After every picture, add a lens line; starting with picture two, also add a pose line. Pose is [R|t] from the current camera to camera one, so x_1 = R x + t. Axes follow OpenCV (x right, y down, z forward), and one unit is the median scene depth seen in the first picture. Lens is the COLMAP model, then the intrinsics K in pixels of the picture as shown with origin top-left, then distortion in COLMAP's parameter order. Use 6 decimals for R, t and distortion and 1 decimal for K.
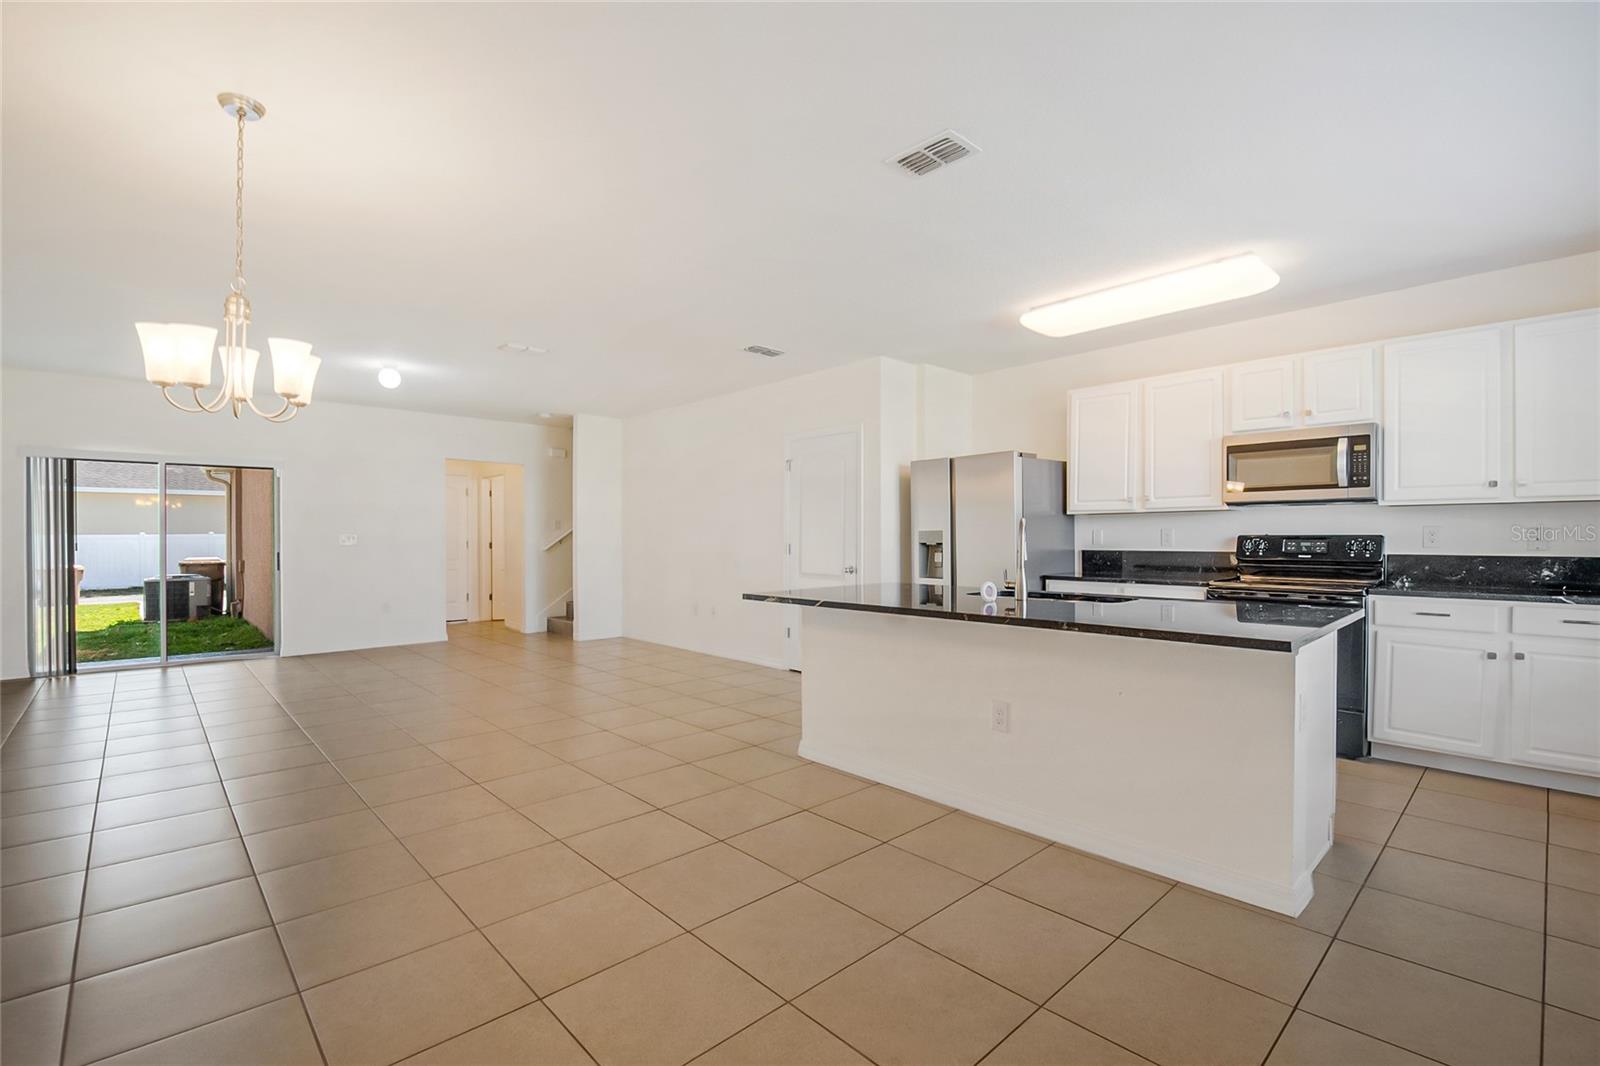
lens RADIAL K [[709.0, 0, 808.9], [0, 709.0, 544.6], [0, 0, 1]] dist [0.017981, -0.025271]
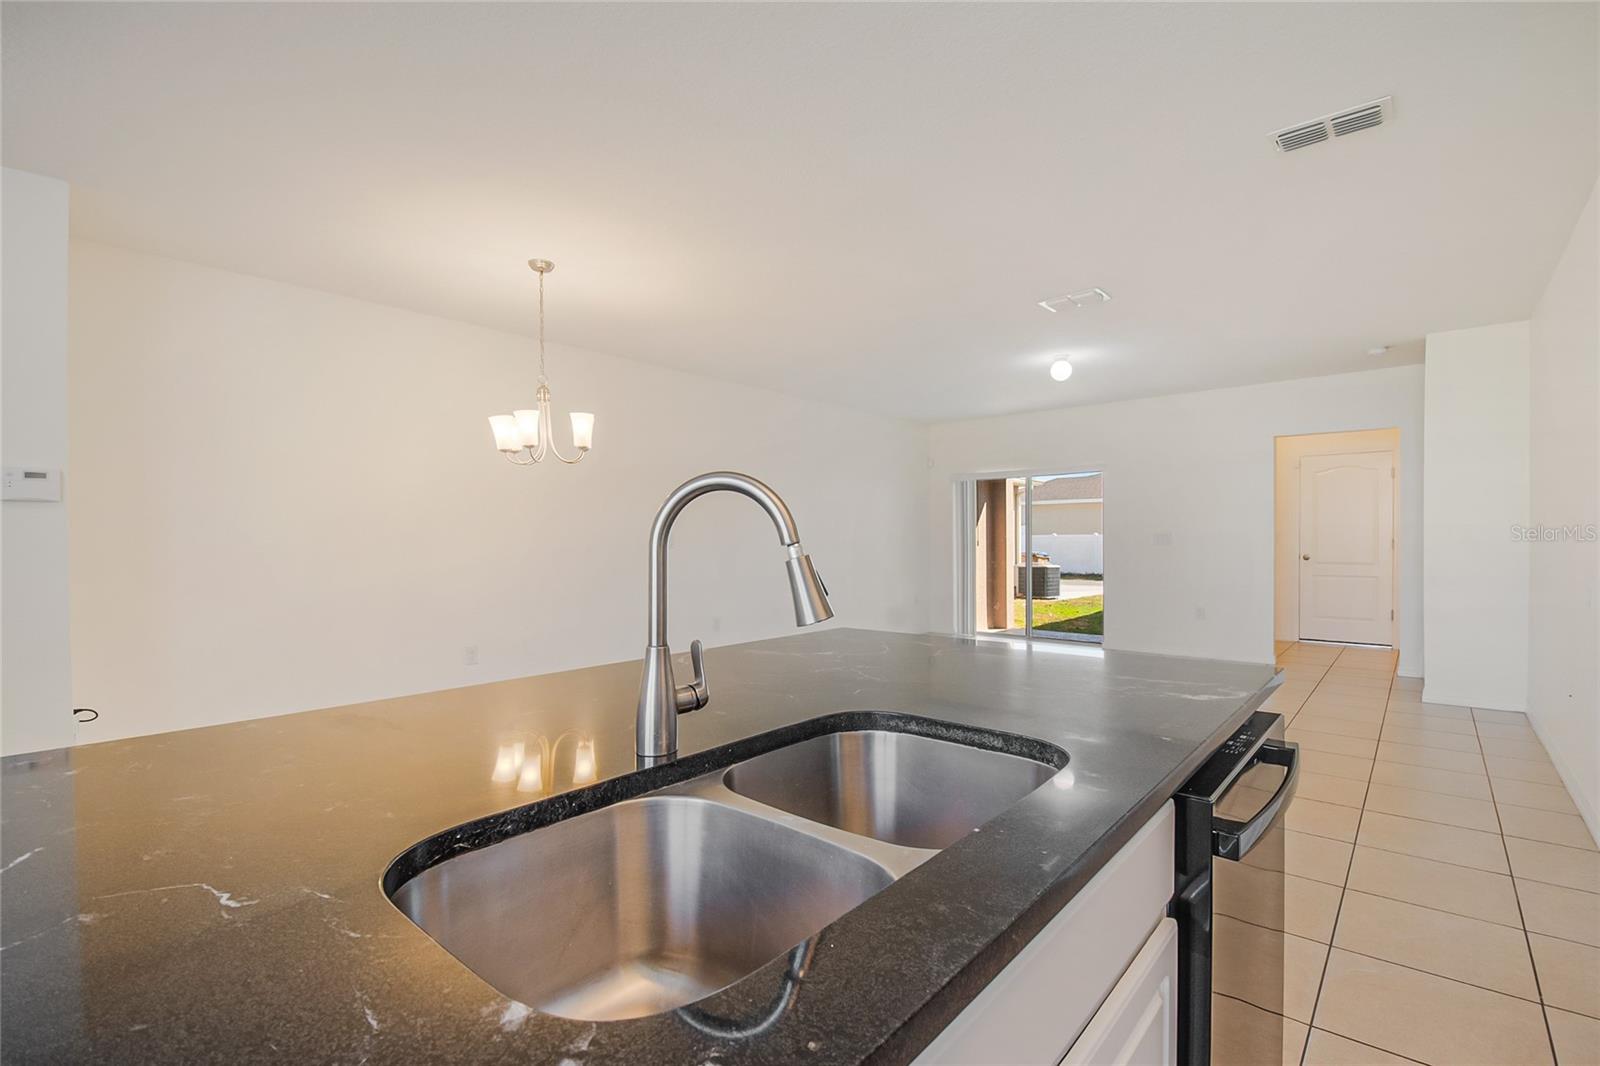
lens RADIAL K [[709.0, 0, 808.9], [0, 709.0, 544.6], [0, 0, 1]] dist [0.017981, -0.025271]
pose [[0.117000, 0.006241, -0.993112, 0.215691], [-0.004185, 0.999974, 0.005791, -0.002684], [0.993123, 0.003479, 0.117023, 0.364559]]
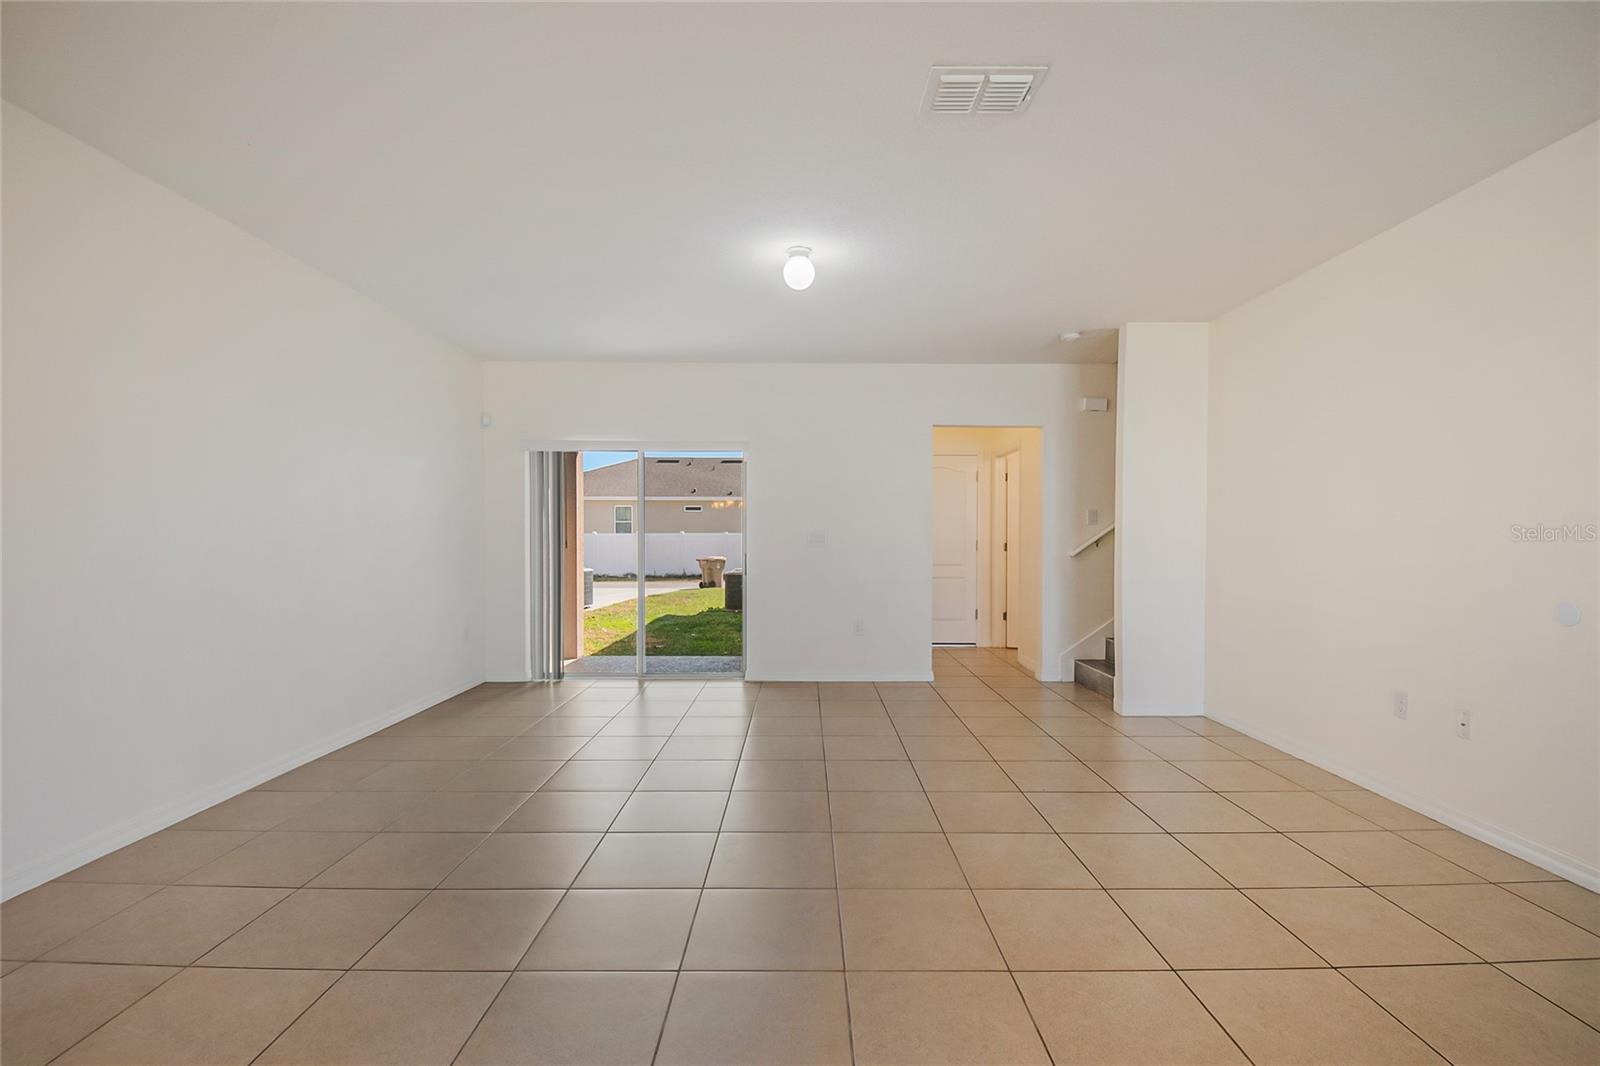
lens RADIAL K [[709.0, 0, 808.9], [0, 709.0, 544.6], [0, 0, 1]] dist [0.017981, -0.025271]
pose [[0.735256, 0.010689, -0.677705, -0.112157], [-0.010752, 0.999934, 0.004107, -0.002792], [0.677704, 0.004267, 0.735322, 0.370234]]
